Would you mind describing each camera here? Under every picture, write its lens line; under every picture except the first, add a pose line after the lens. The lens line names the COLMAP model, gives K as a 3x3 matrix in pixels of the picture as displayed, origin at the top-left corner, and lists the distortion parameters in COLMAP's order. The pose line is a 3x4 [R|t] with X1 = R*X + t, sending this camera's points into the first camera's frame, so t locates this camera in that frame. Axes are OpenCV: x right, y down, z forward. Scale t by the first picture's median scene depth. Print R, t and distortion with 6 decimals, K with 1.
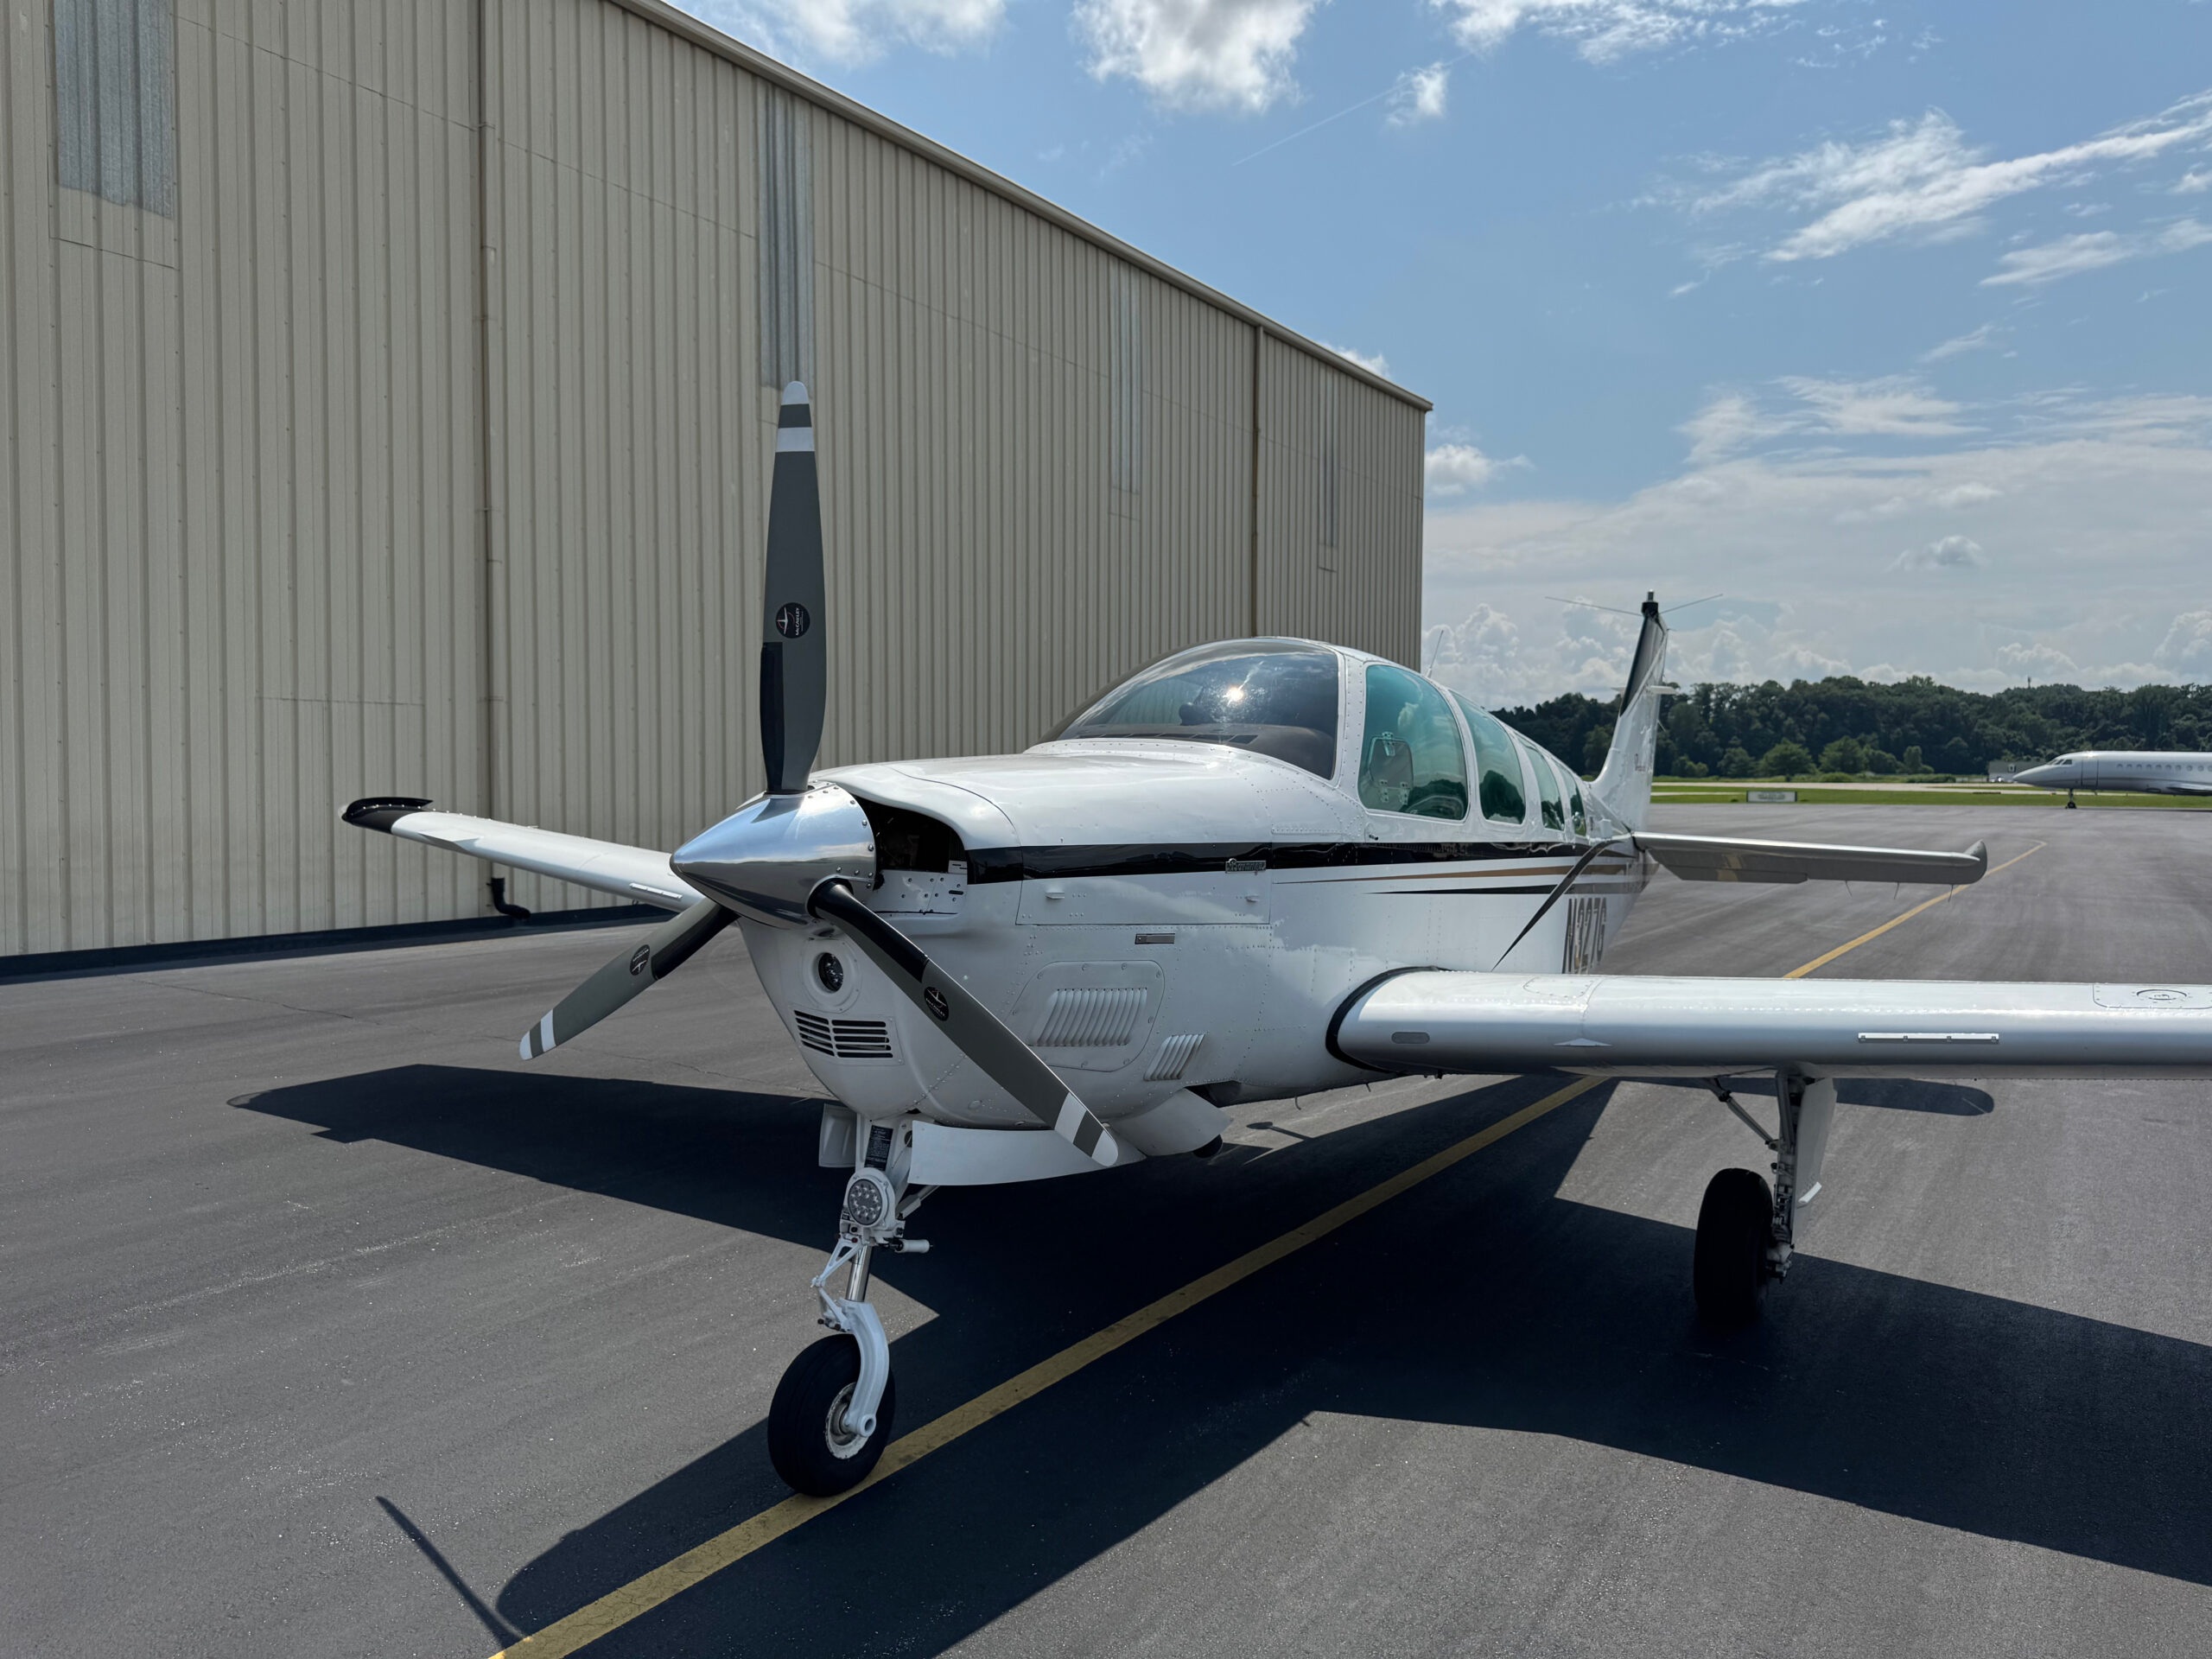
lens RADIAL K [[1577.0, 0, 1100.0], [0, 1577.0, 823.3], [0, 0, 1]] dist [0.027194, -0.030712]
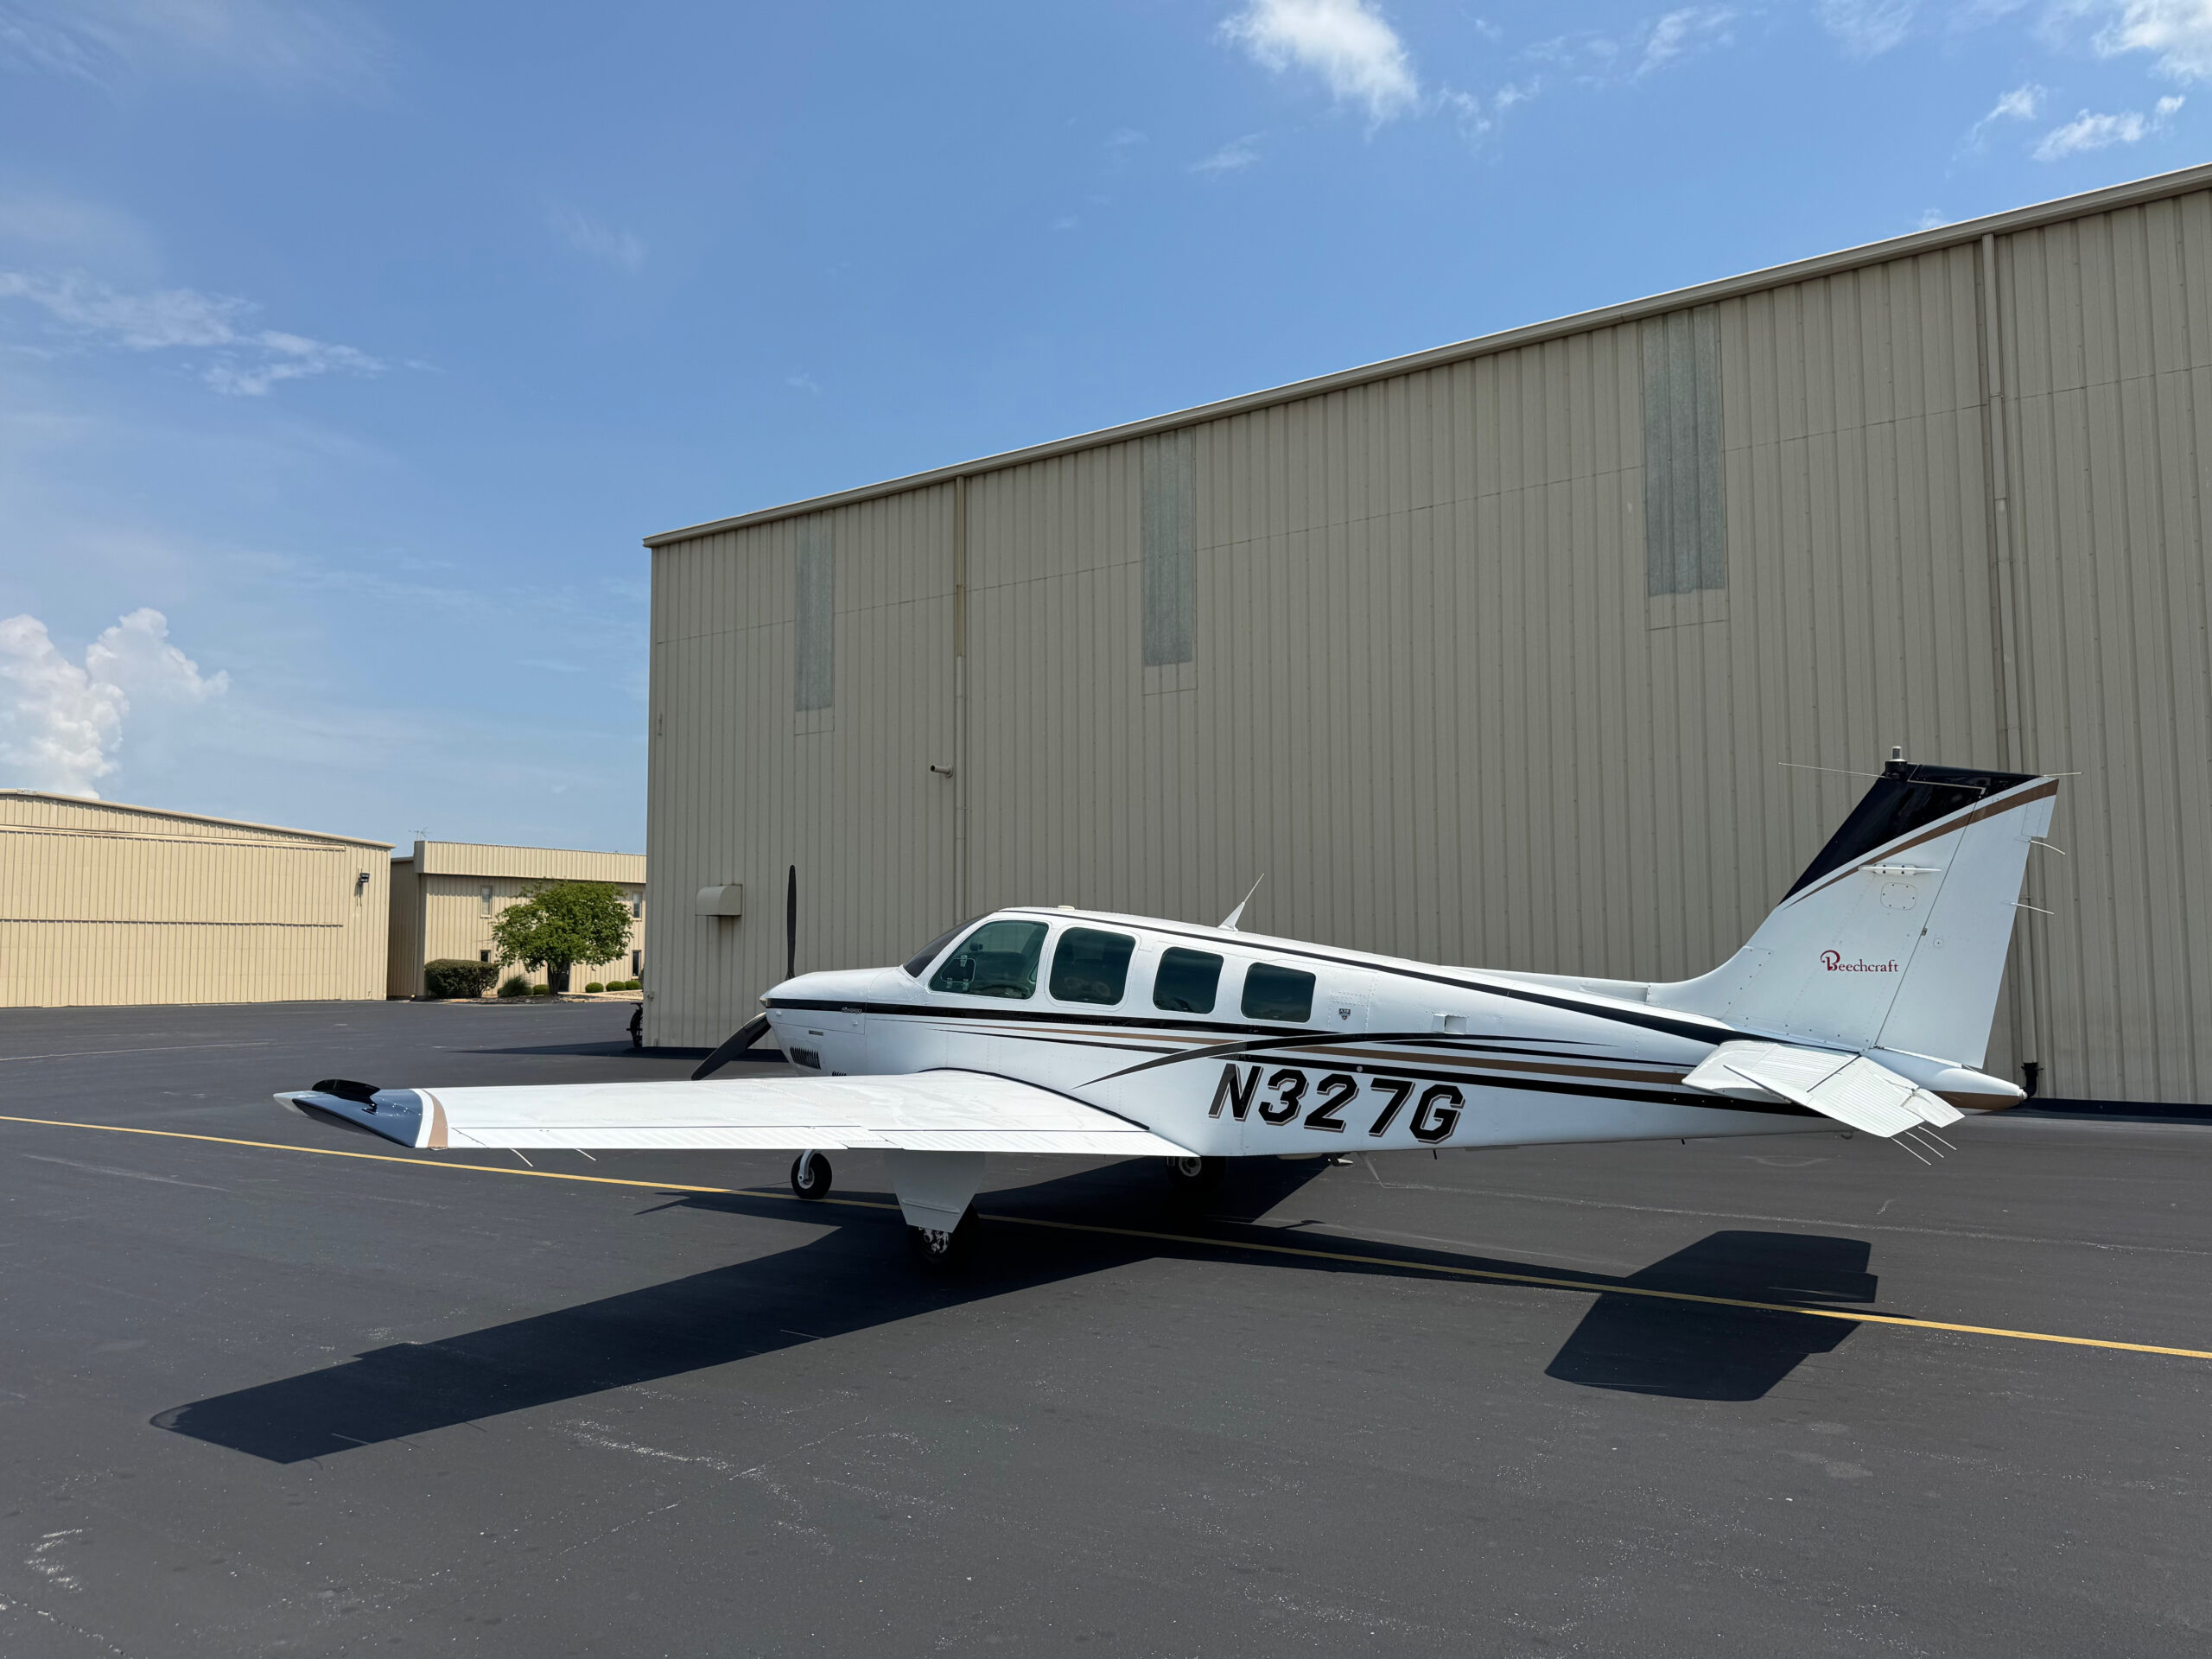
lens RADIAL K [[1546.1, 0, 1103.6], [0, 1546.1, 839.7], [0, 0, 1]] dist [0.118295, -0.176367]
pose [[-0.004237, -0.081768, -0.996642, 0.858543], [-0.024393, 0.996363, -0.081642, -0.017740], [0.999693, 0.023965, -0.006216, 0.451758]]
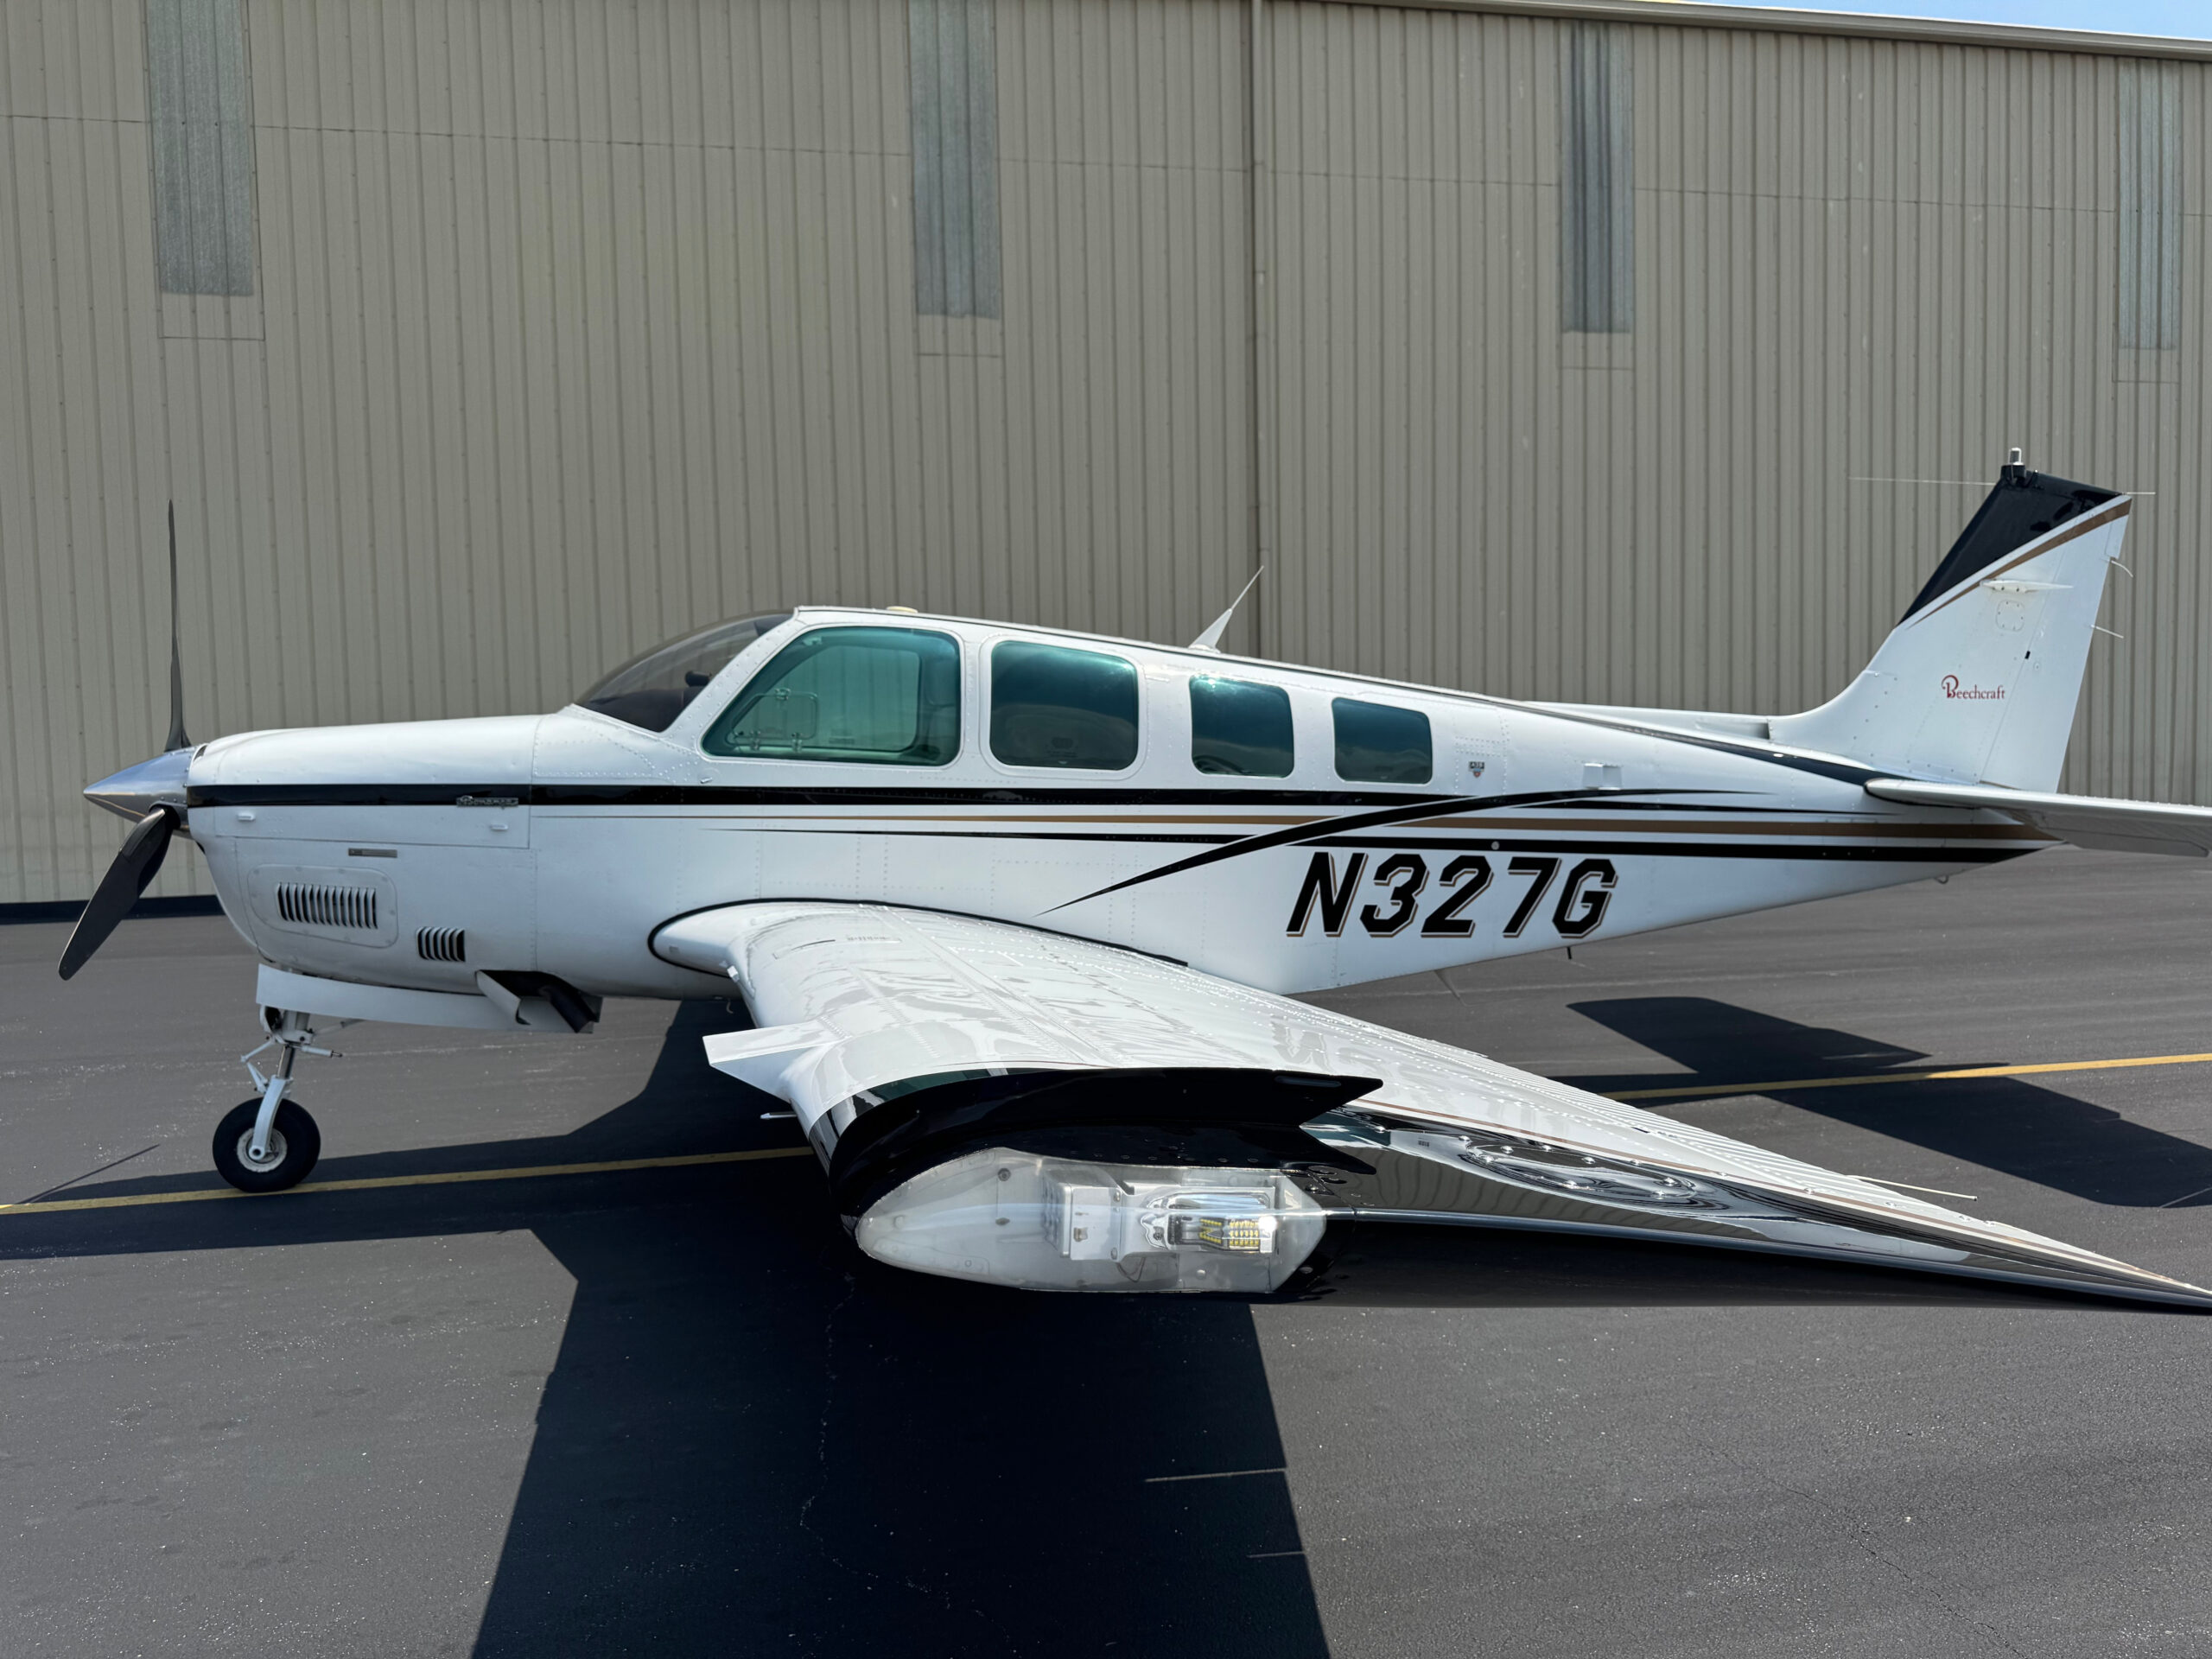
lens RADIAL K [[1565.9, 0, 1118.9], [0, 1565.9, 830.8], [0, 0, 1]] dist [0.059309, -0.077984]
pose [[0.702324, 0.020730, -0.711556, 0.435605], [0.003658, 0.999458, 0.032729, 0.003058], [0.711848, -0.025590, 0.701867, 0.143331]]
